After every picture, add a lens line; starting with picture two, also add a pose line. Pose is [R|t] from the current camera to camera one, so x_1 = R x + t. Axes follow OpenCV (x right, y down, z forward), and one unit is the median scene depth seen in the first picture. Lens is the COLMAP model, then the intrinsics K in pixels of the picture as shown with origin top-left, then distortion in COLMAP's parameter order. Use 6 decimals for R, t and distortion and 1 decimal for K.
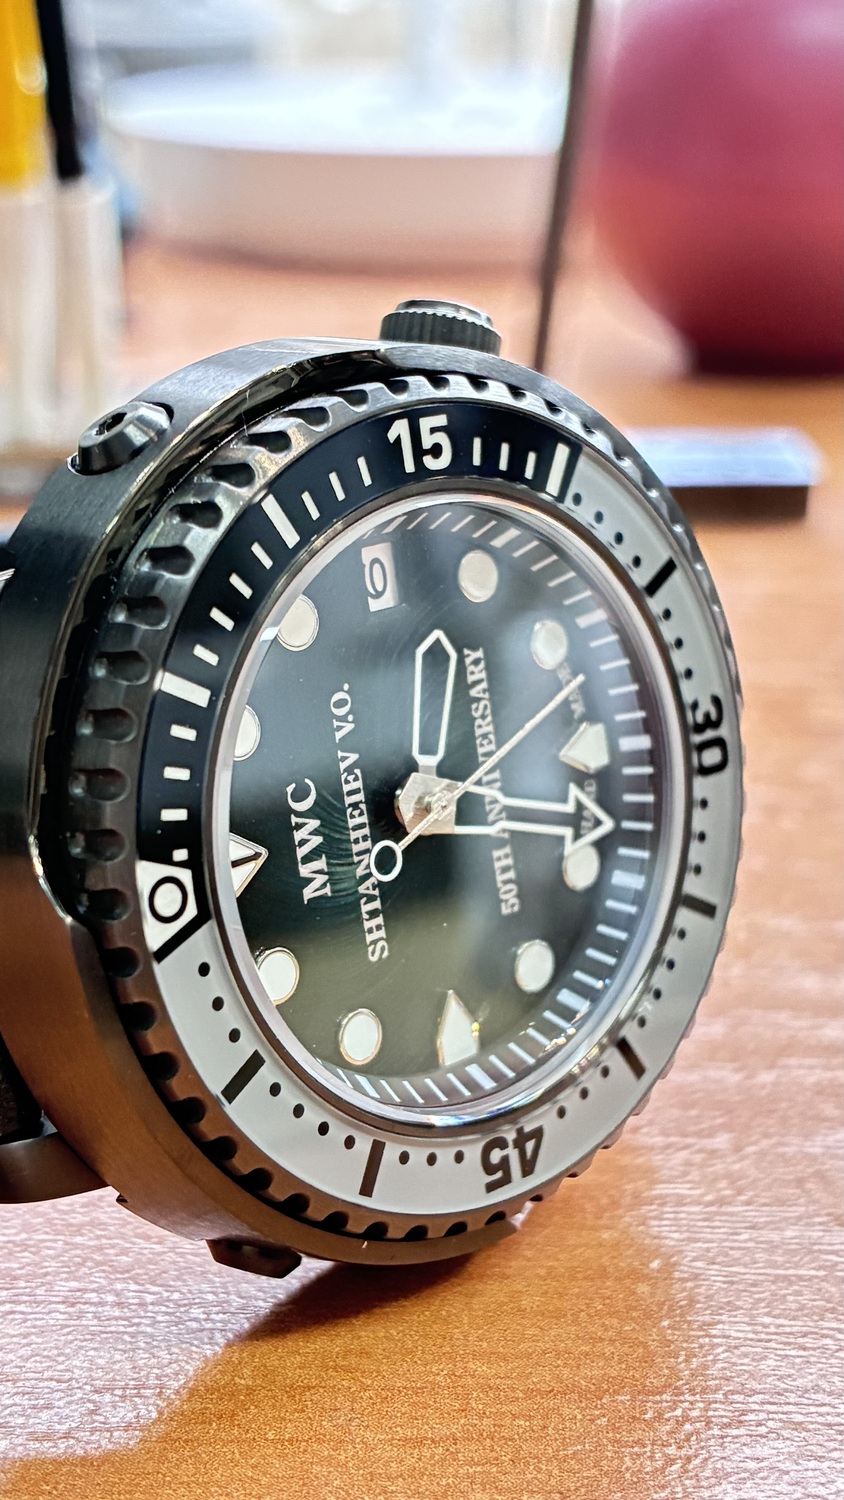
lens RADIAL K [[2237.8, 0, 422.0], [0, 2237.8, 750.0], [0, 0, 1]] dist [0.434095, -0.013156]
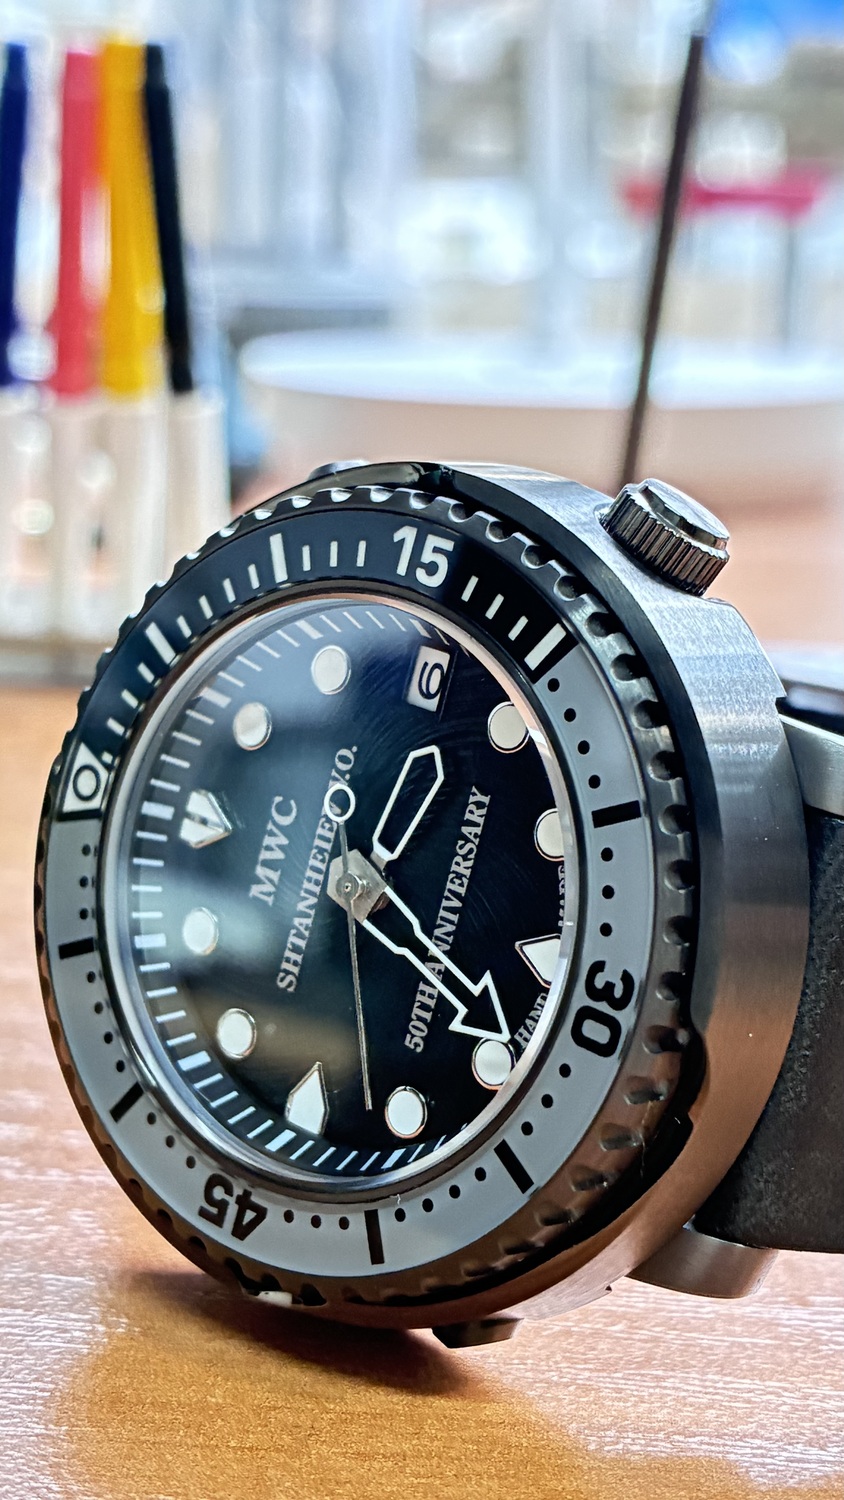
lens RADIAL K [[2249.7, 0, 551.9], [0, 2249.7, 801.8], [0, 0, 1]] dist [0.306804, -0.013392]
pose [[0.181913, 0.310365, -0.933049, 1.011184], [-0.453965, 0.868216, 0.200291, -0.267785], [0.872252, 0.387136, 0.298835, 0.751167]]
